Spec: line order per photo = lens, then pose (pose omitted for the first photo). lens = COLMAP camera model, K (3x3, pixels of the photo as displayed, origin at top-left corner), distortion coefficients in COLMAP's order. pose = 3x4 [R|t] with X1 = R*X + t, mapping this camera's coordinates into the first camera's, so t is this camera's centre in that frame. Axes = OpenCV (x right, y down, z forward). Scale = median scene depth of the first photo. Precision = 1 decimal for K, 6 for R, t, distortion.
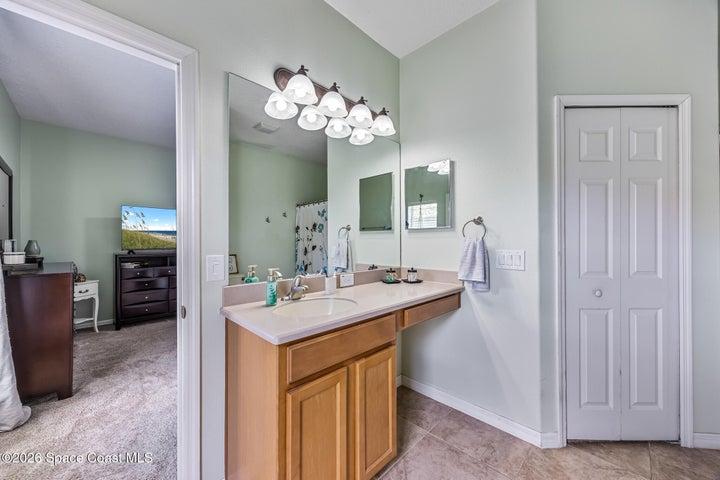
lens RADIAL K [[271.2, 0, 360.1], [0, 271.2, 241.3], [0, 0, 1]] dist [0.005397, -0.000942]
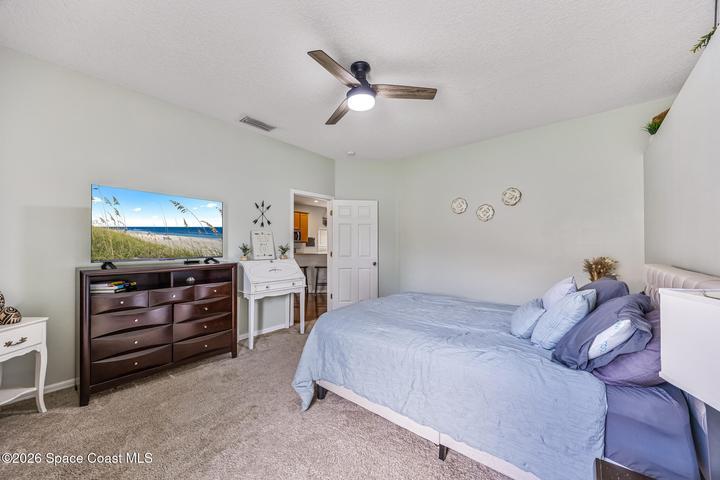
lens RADIAL K [[271.2, 0, 359.2], [0, 271.2, 243.4], [0, 0, 1]] dist [0.005397, -0.000942]
pose [[0.996347, 0.009326, 0.084888, -0.358643], [-0.009683, 0.999946, 0.003789, -0.015492], [-0.084848, -0.004597, 0.996383, 0.375716]]
